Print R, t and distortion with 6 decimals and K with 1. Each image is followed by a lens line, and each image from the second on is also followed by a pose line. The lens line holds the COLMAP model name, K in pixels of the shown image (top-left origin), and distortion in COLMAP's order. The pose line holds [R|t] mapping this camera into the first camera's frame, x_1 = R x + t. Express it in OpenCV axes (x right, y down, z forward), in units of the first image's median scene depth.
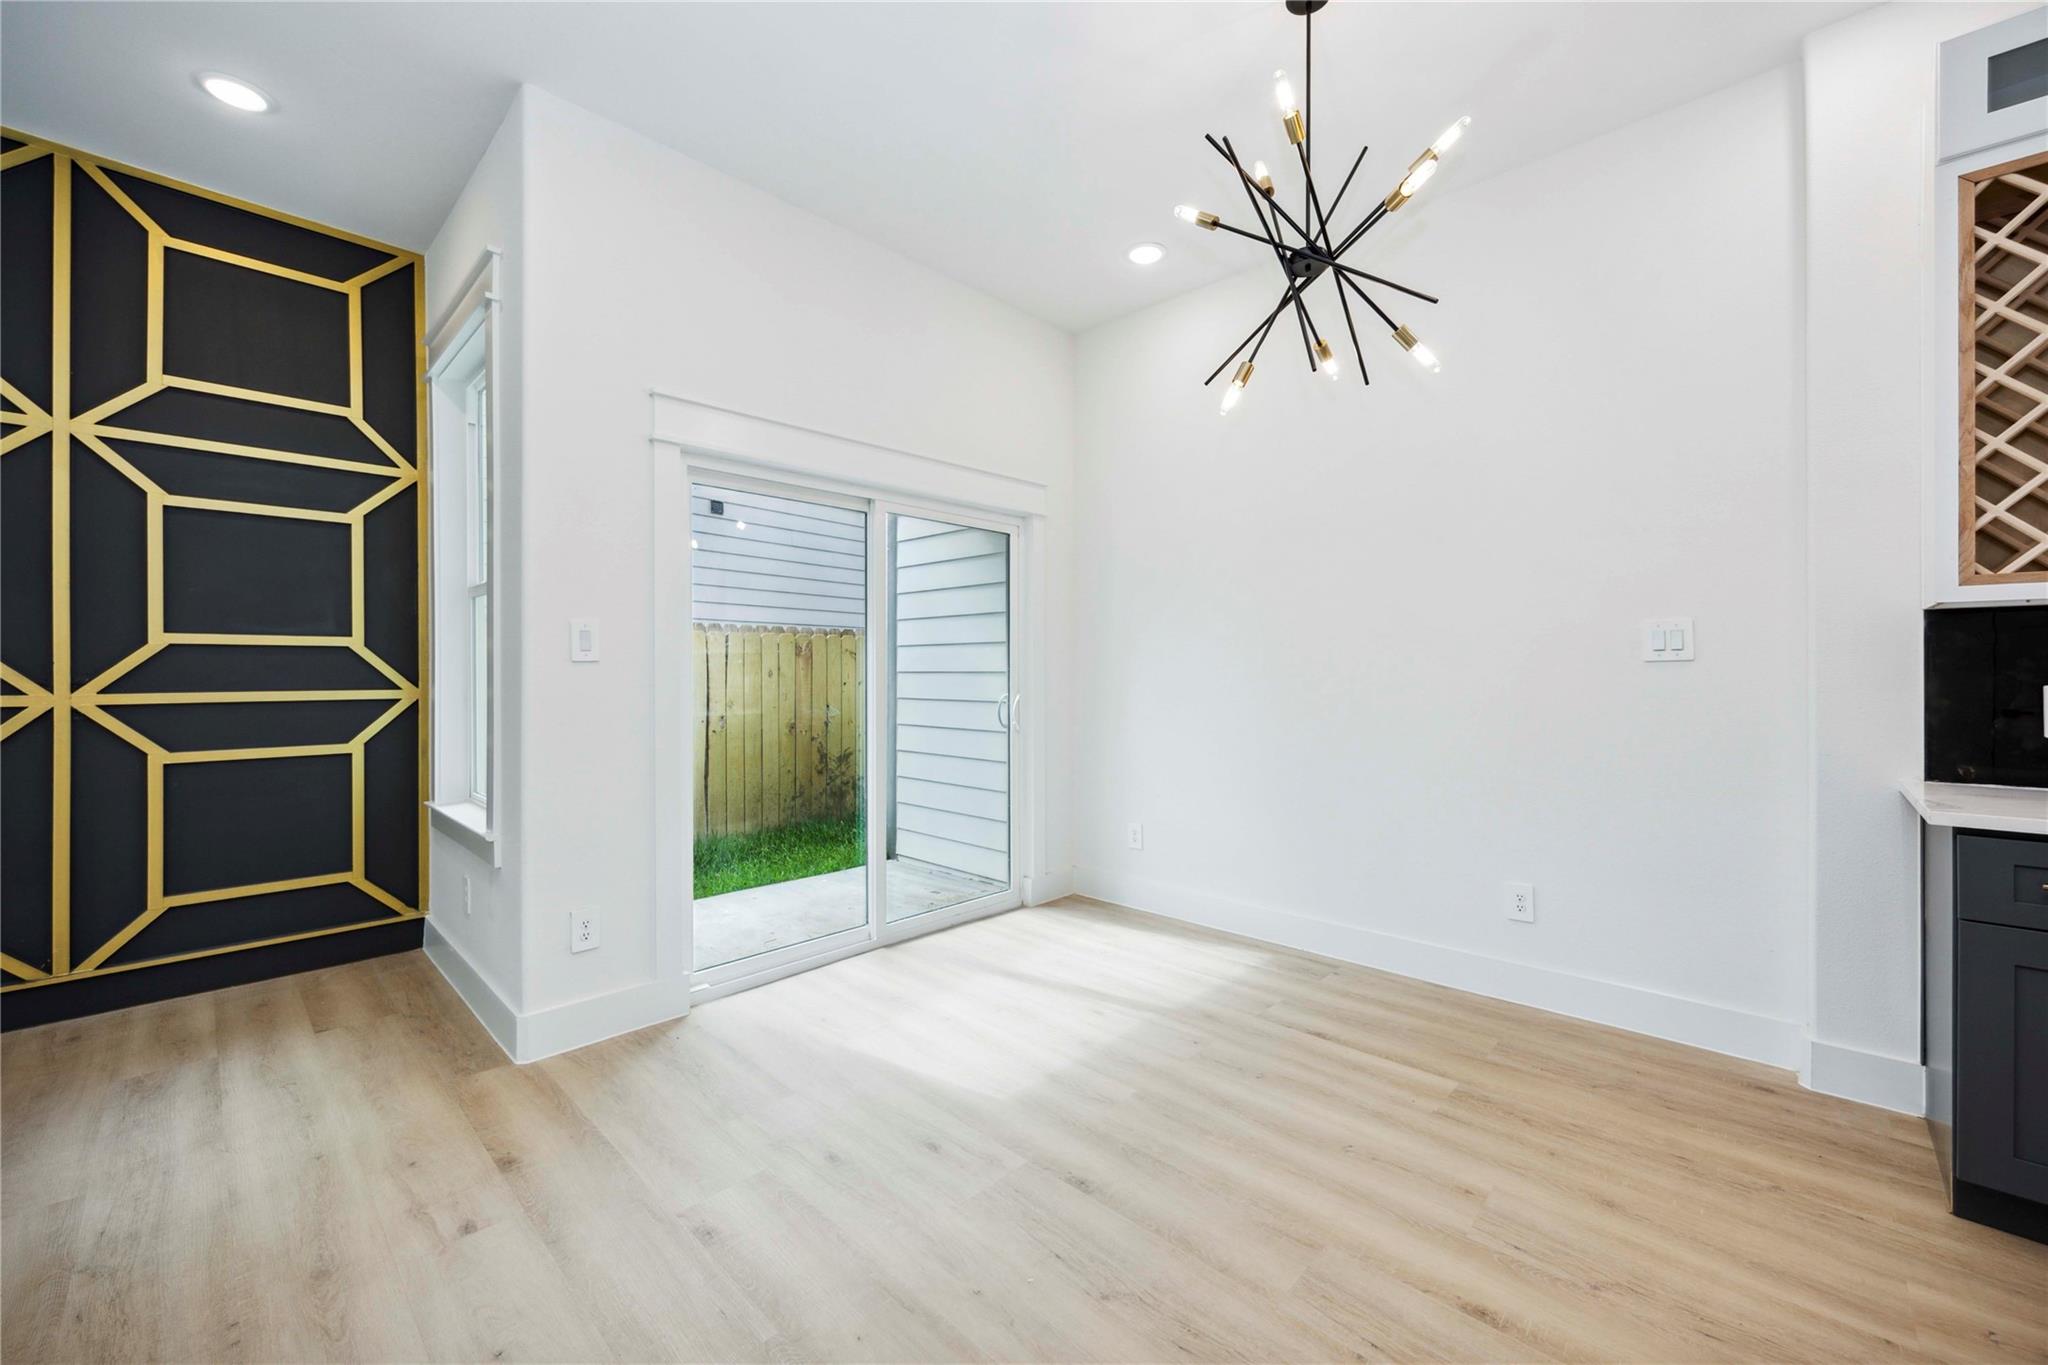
lens RADIAL K [[803.7, 0, 1027.8], [0, 803.7, 672.3], [0, 0, 1]] dist [-0.003662, -0.000511]
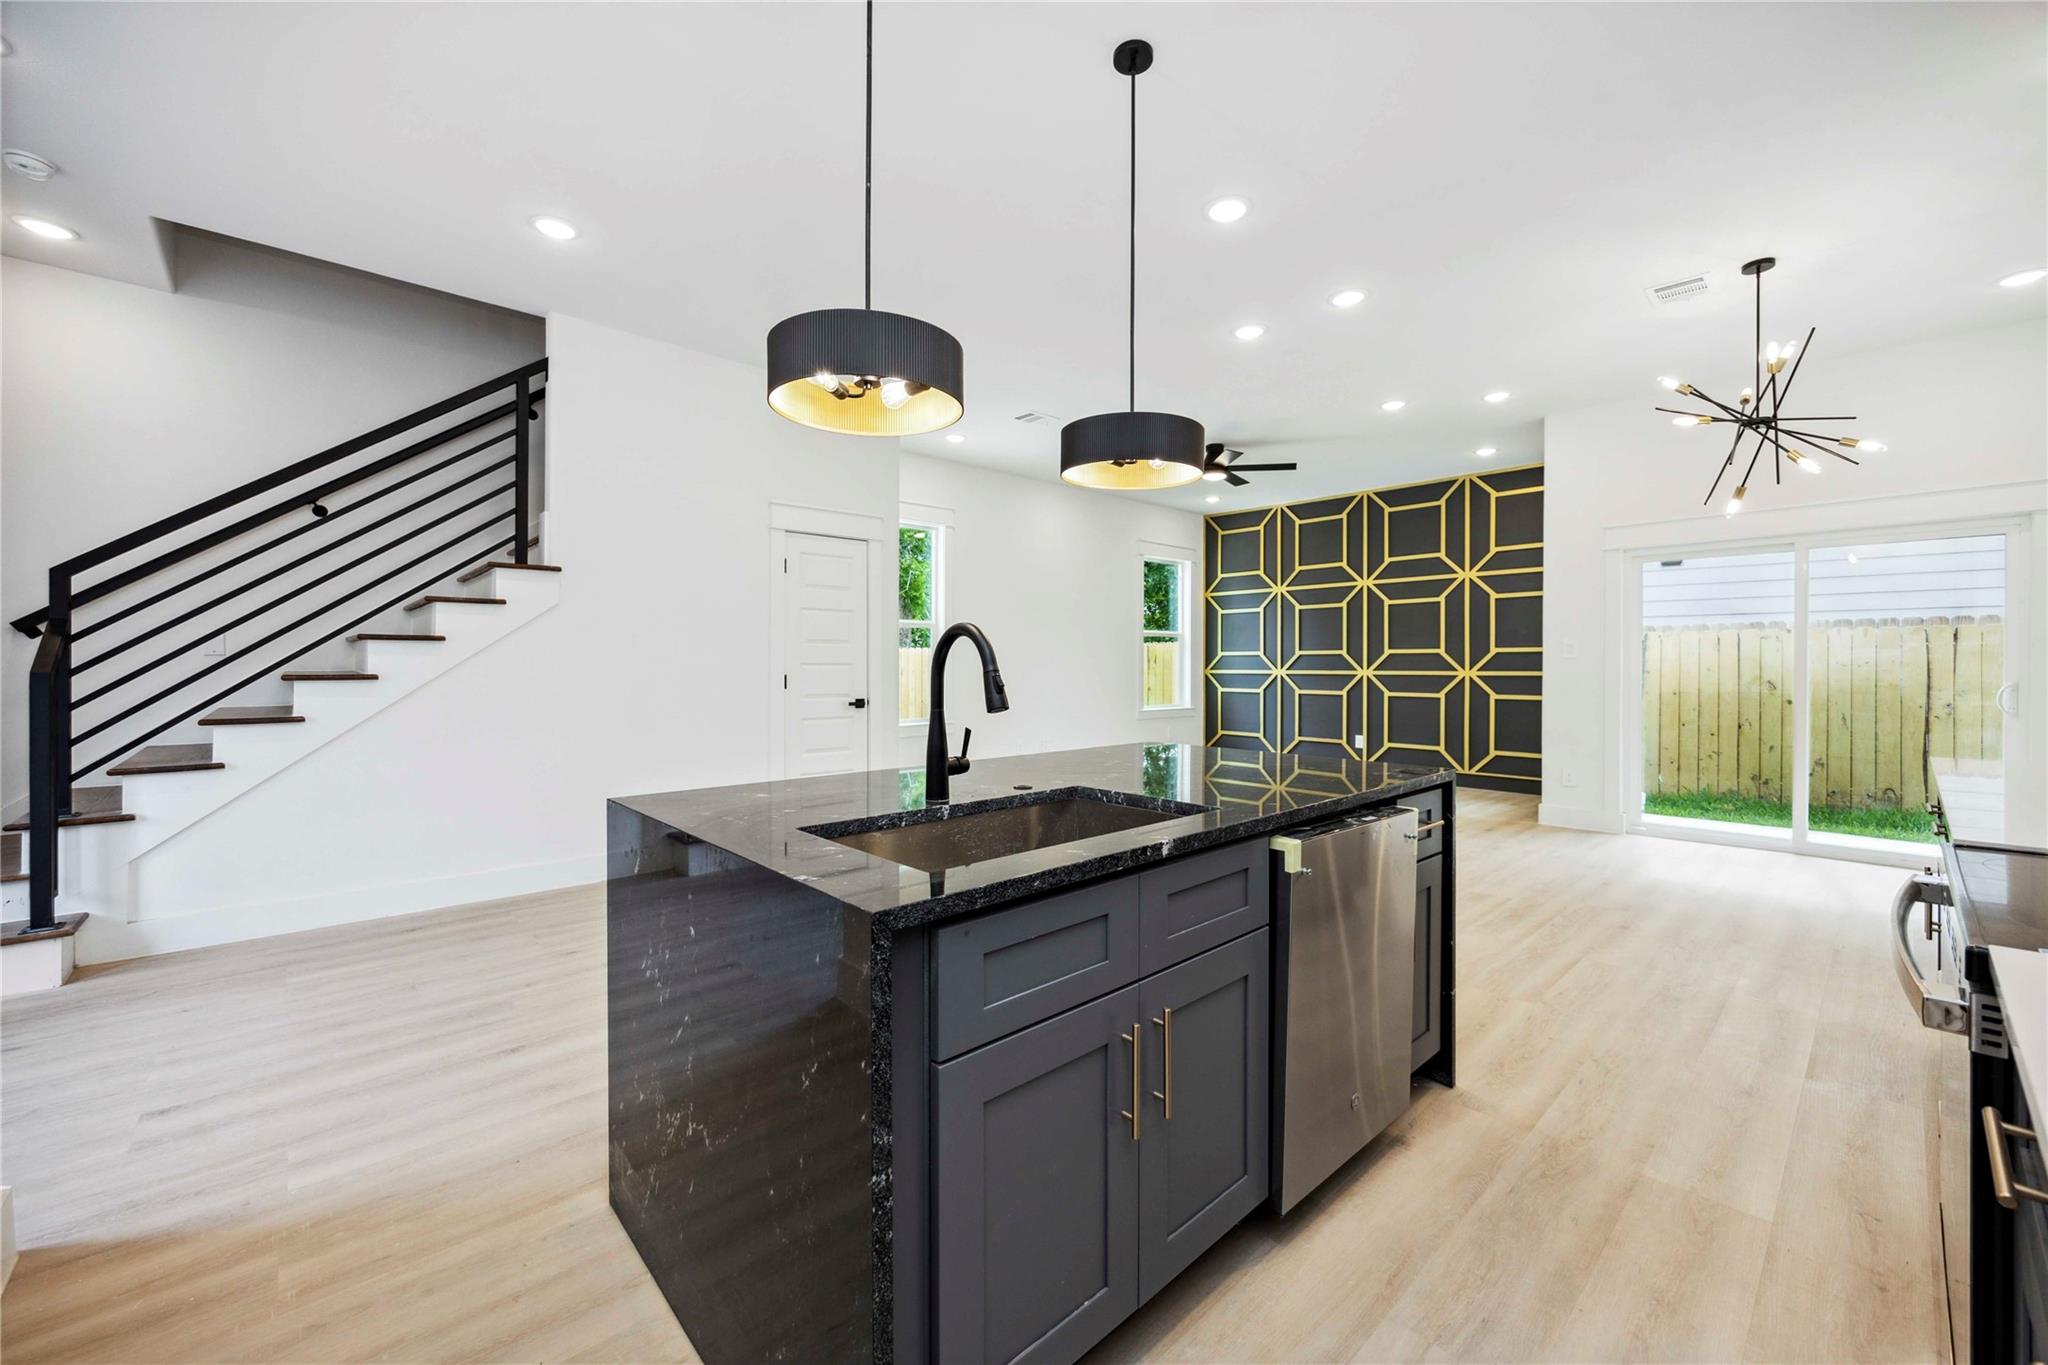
lens RADIAL K [[797.9, 0, 1032.6], [0, 797.9, 670.3], [0, 0, 1]] dist [0.001927, 0.000246]
pose [[-0.066324, 0.006752, -0.997775, 1.696890], [0.000485, 0.999977, 0.006735, 0.004262], [0.997798, -0.000037, -0.066326, -0.339576]]
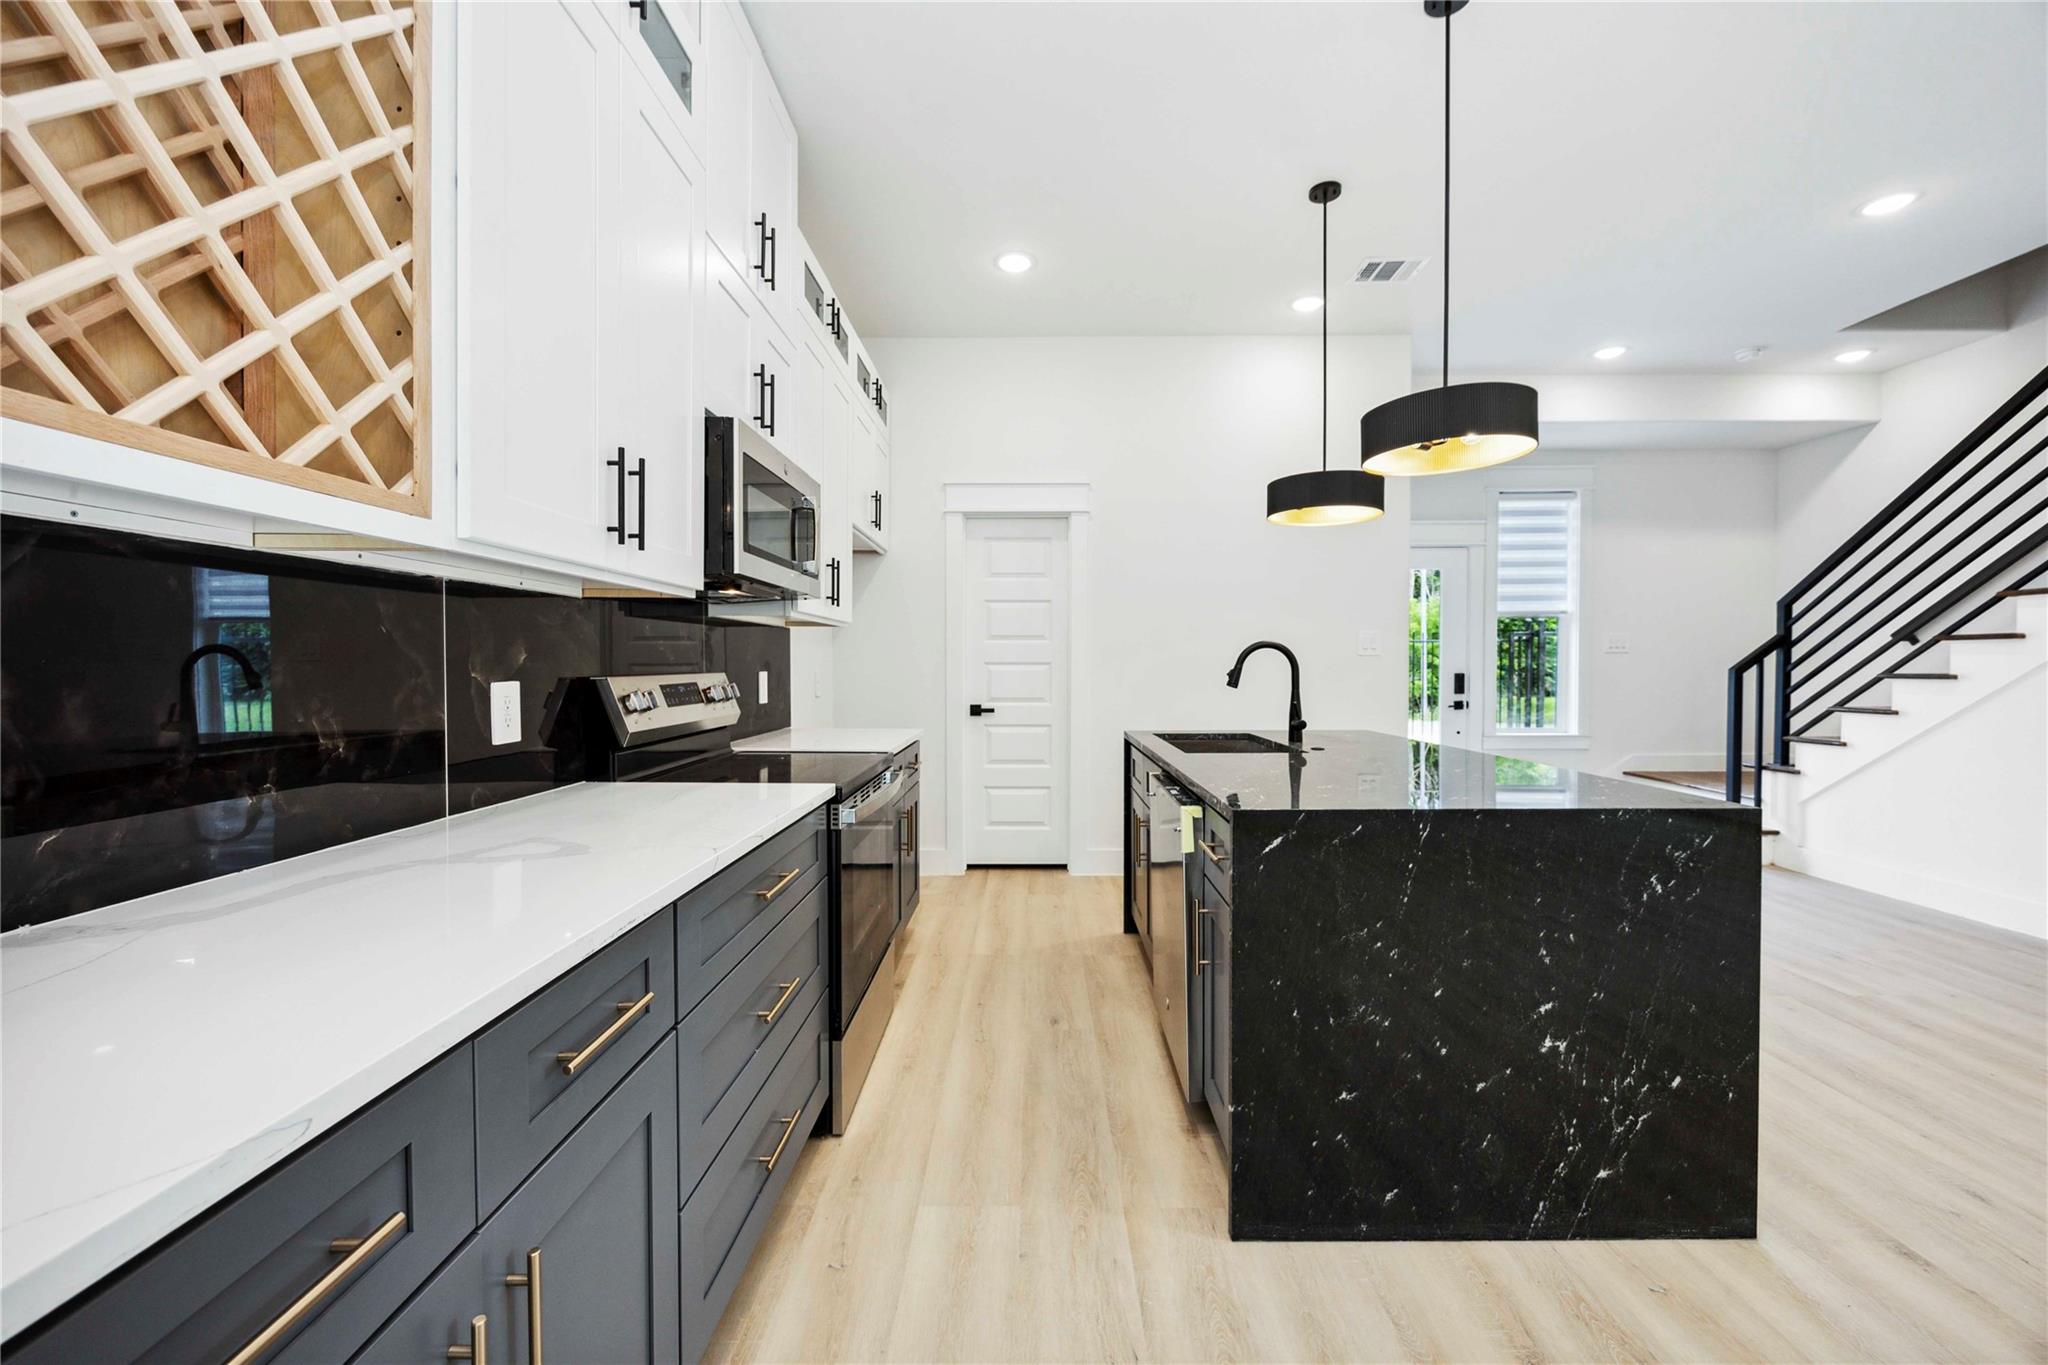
lens RADIAL K [[797.9, 0, 1032.6], [0, 797.9, 670.3], [0, 0, 1]] dist [0.001927, 0.000246]
pose [[-0.685460, -0.005675, 0.728088, 0.507053], [0.000821, 0.999963, 0.008568, -0.000334], [-0.728109, 0.006471, -0.685430, 0.569090]]
